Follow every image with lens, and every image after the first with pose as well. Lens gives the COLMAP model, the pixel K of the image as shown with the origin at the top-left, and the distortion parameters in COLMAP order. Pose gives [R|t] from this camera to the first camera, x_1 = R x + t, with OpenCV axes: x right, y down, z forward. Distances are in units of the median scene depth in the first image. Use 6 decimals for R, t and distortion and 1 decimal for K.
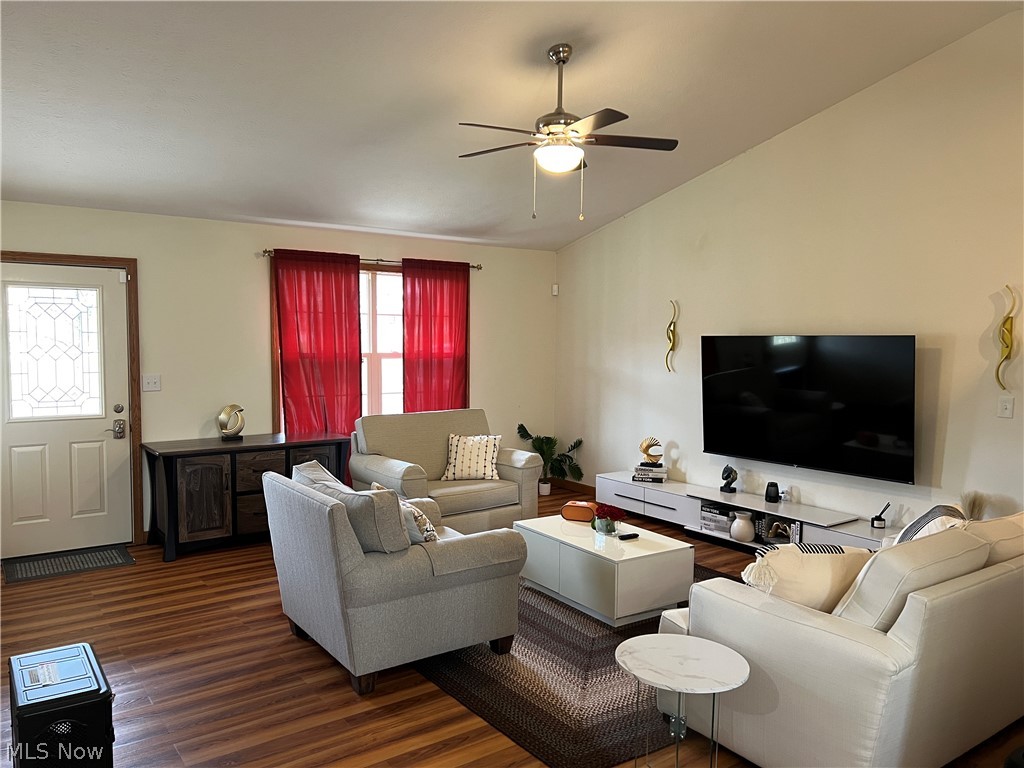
lens RADIAL K [[770.3, 0, 501.9], [0, 770.3, 384.2], [0, 0, 1]] dist [0.098114, -0.110454]
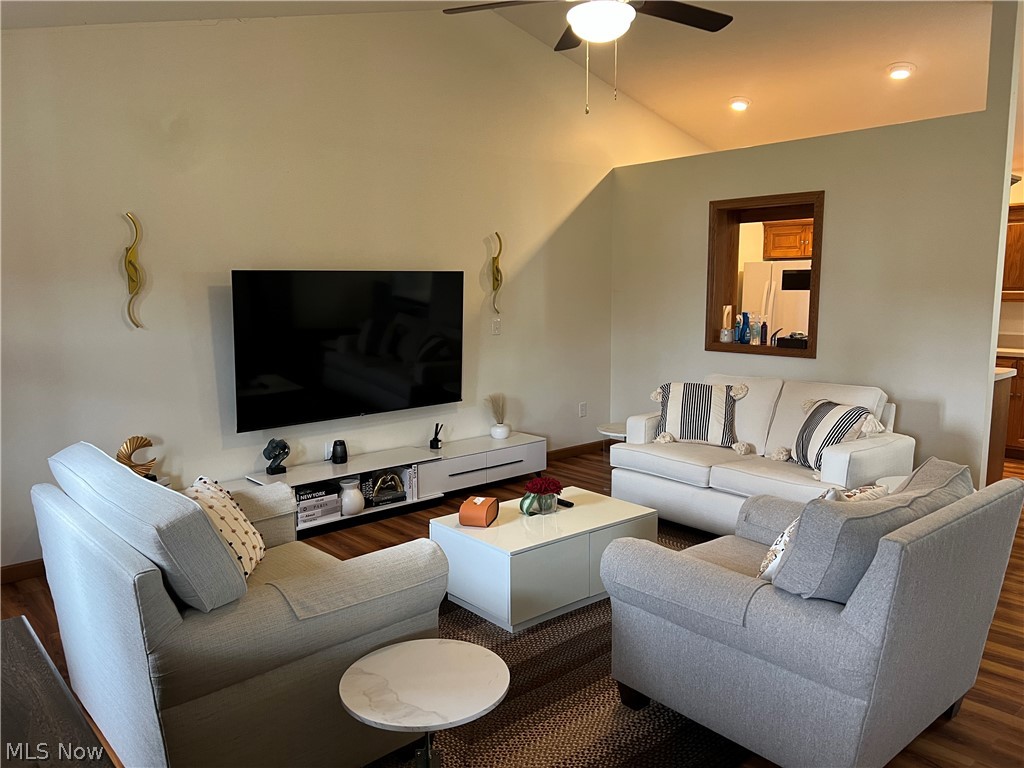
lens RADIAL K [[772.4, 0, 509.6], [0, 772.4, 389.3], [0, 0, 1]] dist [0.100431, -0.116073]
pose [[-0.113855, -0.141776, 0.983329, -0.519755], [0.068204, 0.986315, 0.150103, -0.048152], [-0.991154, 0.084157, -0.102627, 0.893462]]
